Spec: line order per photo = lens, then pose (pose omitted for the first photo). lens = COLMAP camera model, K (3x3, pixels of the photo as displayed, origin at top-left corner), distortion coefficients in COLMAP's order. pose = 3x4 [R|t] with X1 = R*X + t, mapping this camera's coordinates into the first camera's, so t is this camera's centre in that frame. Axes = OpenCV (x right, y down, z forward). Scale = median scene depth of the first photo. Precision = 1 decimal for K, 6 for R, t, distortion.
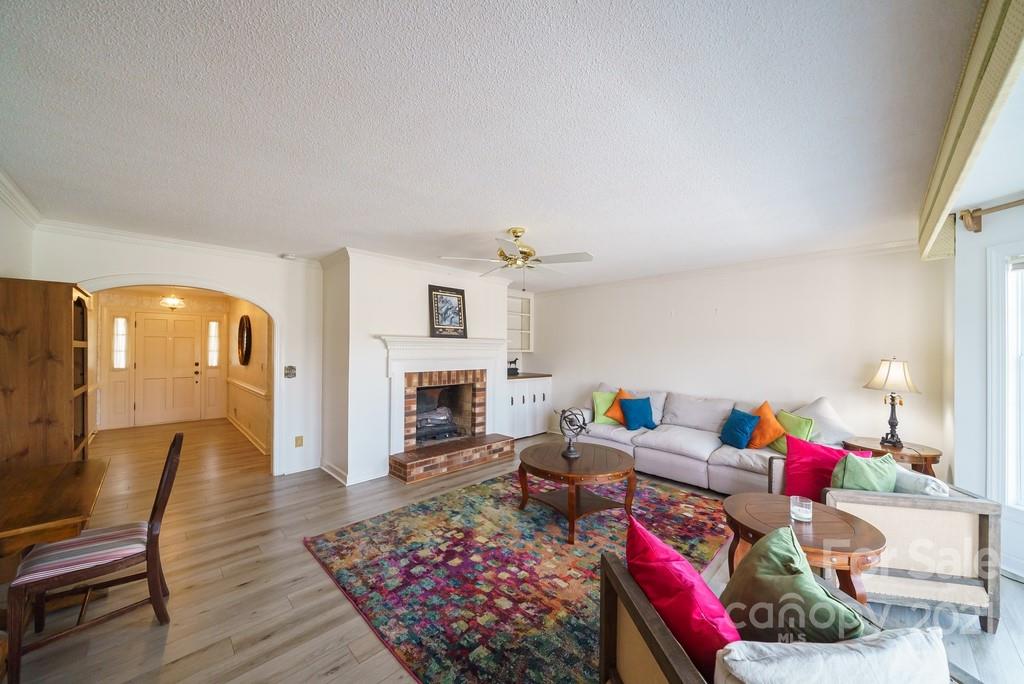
lens RADIAL K [[371.7, 0, 511.6], [0, 371.7, 349.3], [0, 0, 1]] dist [-0.000776, -0.000035]
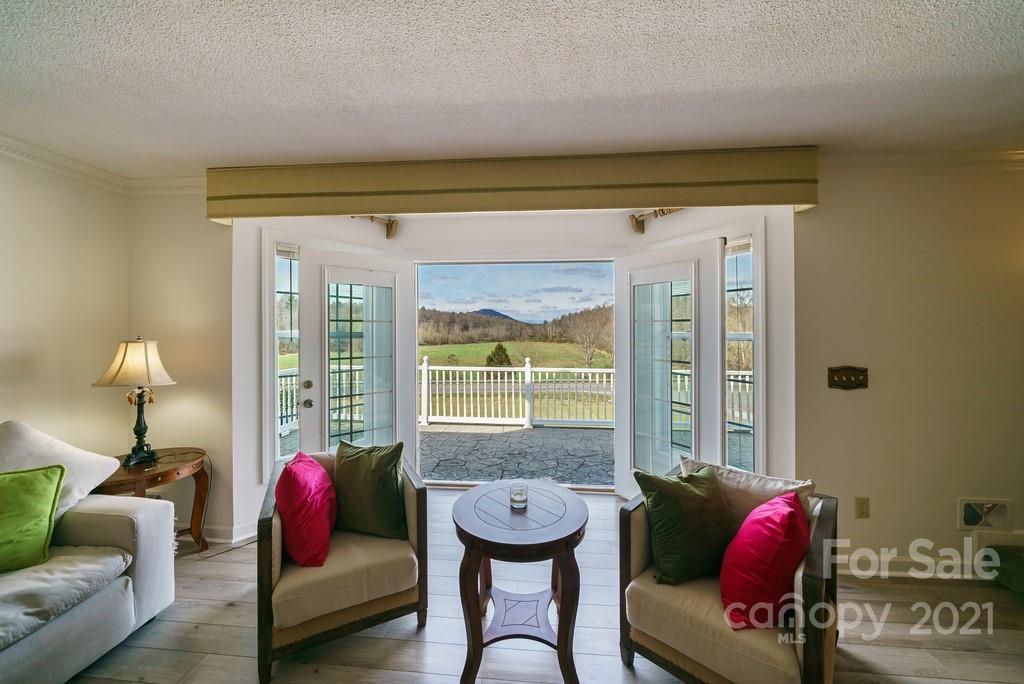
lens RADIAL K [[371.7, 0, 511.7], [0, 371.7, 340.0], [0, 0, 1]] dist [-0.000776, -0.000035]
pose [[-0.659529, -0.010460, 0.751606, 0.054812], [-0.010969, 0.999931, 0.004291, 0.020700], [-0.751599, -0.005415, -0.659598, 1.029842]]
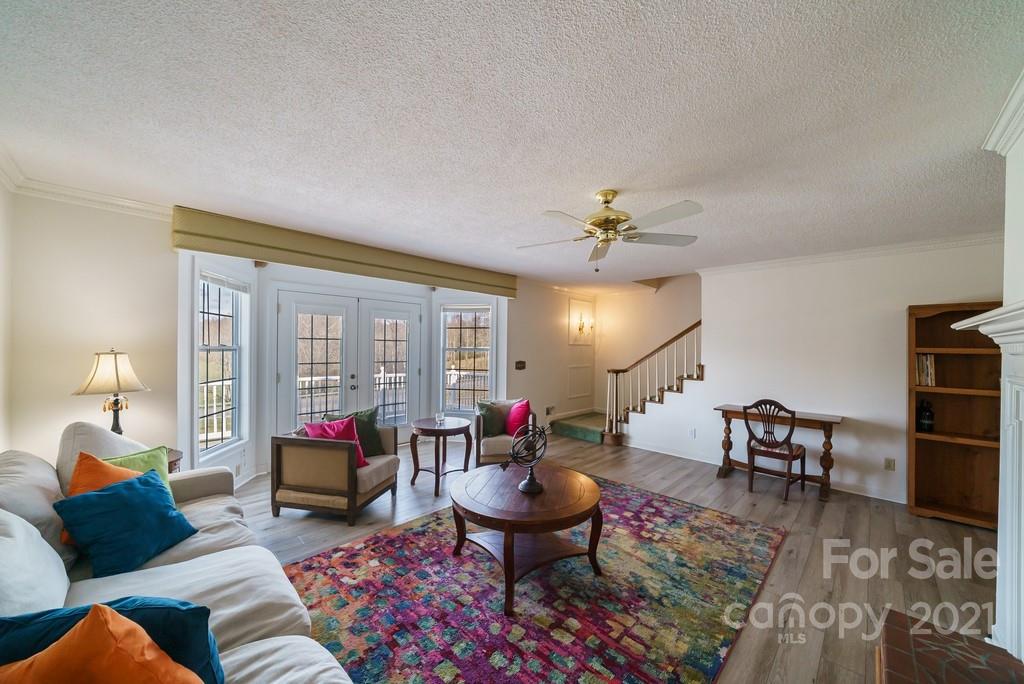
lens RADIAL K [[371.7, 0, 511.0], [0, 371.7, 346.7], [0, 0, 1]] dist [-0.000776, -0.000035]
pose [[-0.999783, -0.018130, -0.010269, 0.237490], [-0.018073, 0.999821, -0.005630, 0.006966], [0.010369, -0.005443, -0.999931, 1.958004]]
